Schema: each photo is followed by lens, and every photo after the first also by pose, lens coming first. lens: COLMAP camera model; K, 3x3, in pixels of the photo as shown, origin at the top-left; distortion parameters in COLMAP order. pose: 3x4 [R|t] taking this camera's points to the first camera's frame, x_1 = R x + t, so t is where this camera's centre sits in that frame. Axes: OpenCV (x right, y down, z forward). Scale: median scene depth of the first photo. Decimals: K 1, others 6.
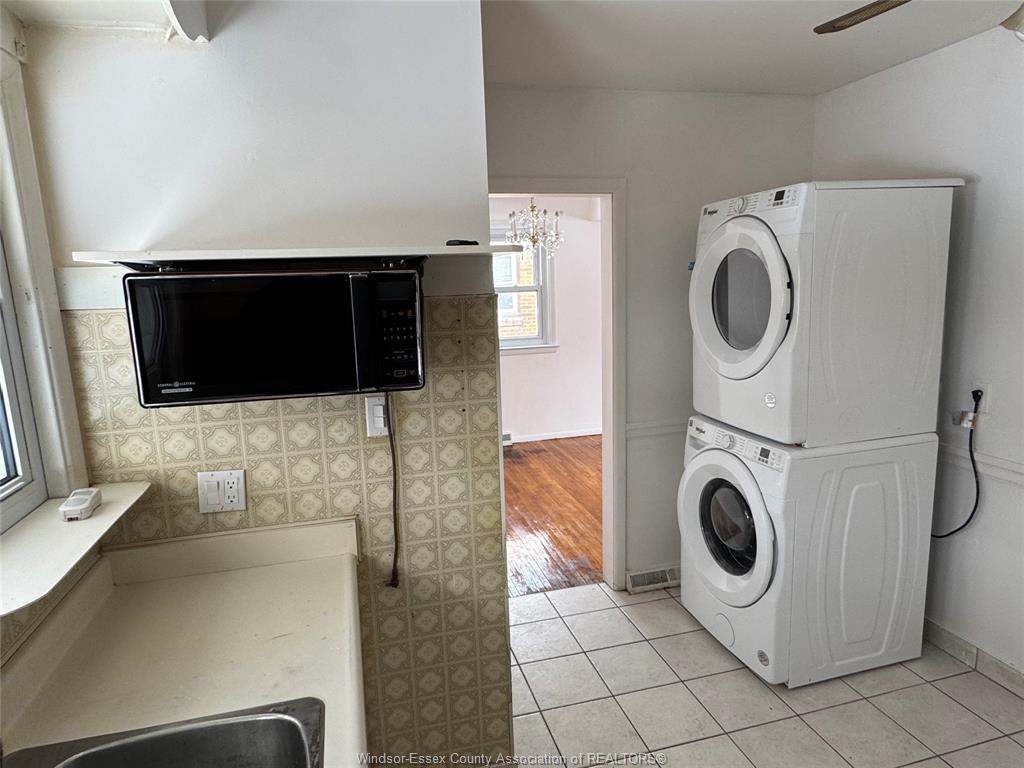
lens RADIAL K [[621.8, 0, 508.1], [0, 621.8, 382.7], [0, 0, 1]] dist [-0.001553, 0.002332]
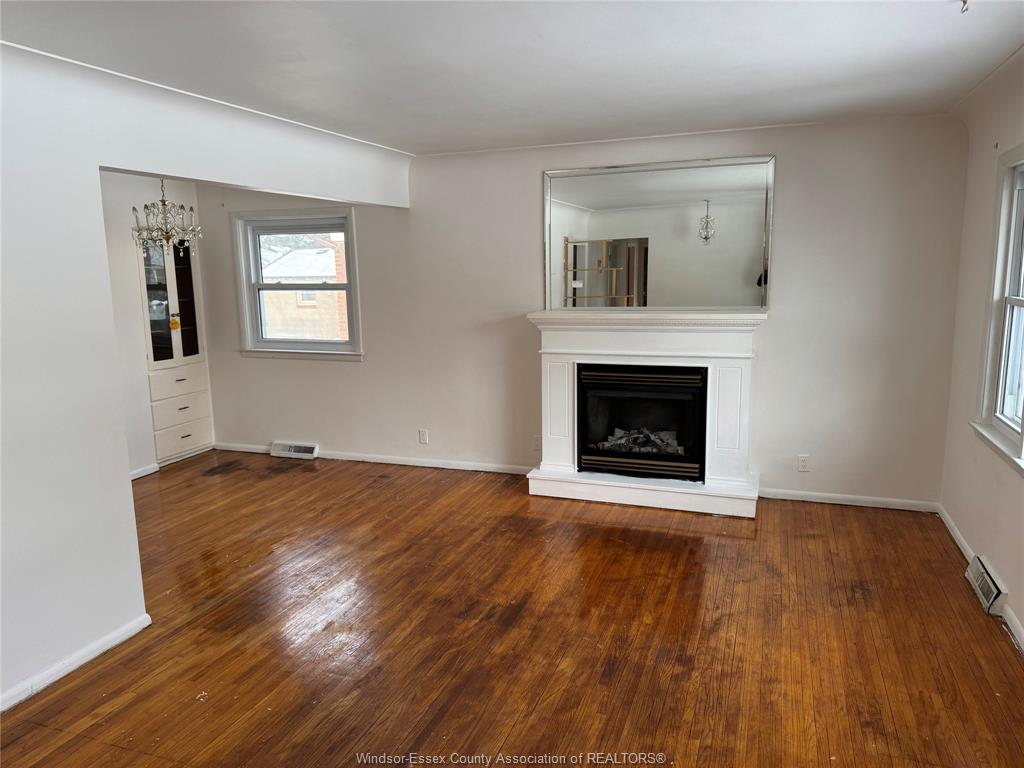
lens RADIAL K [[722.4, 0, 507.4], [0, 722.4, 380.5], [0, 0, 1]] dist [0.069656, -0.083772]
pose [[0.815157, 0.110971, -0.568511, 0.842995], [-0.108777, 0.993342, 0.037927, -0.085712], [0.568935, 0.030924, 0.821801, 0.303639]]
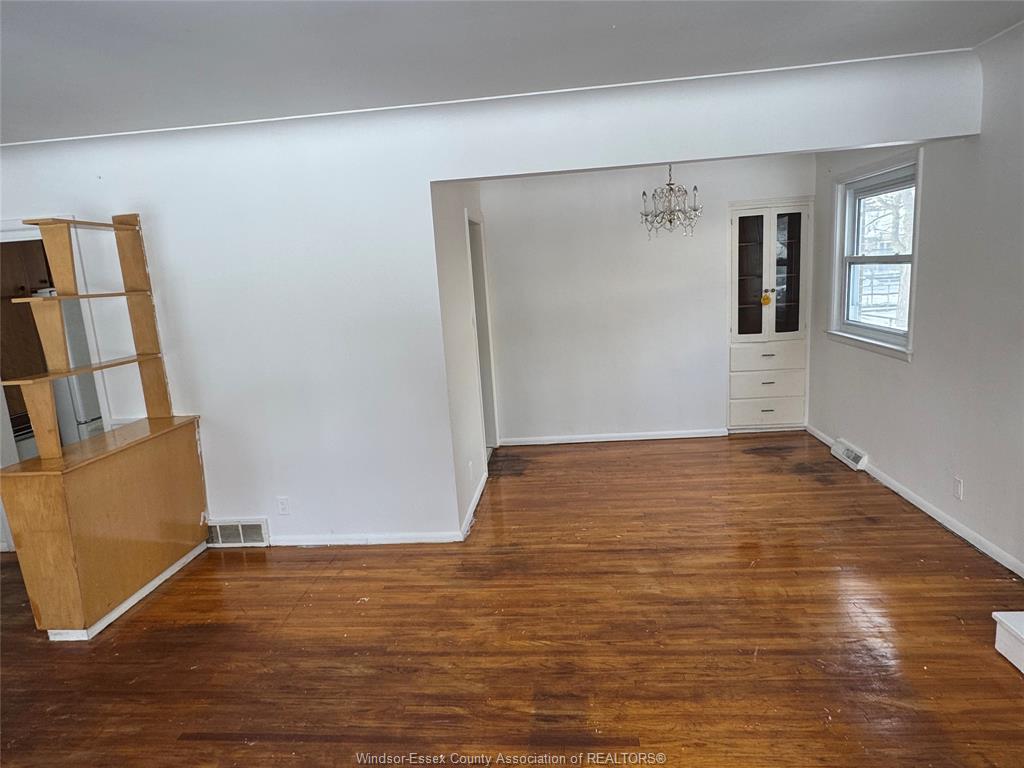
lens RADIAL K [[621.8, 0, 508.0], [0, 621.8, 385.2], [0, 0, 1]] dist [-0.001553, 0.002332]
pose [[-0.346771, 0.228878, -0.909596, 0.826057], [-0.082069, 0.958647, 0.272508, -0.171008], [0.934353, 0.169147, -0.313647, 0.851347]]
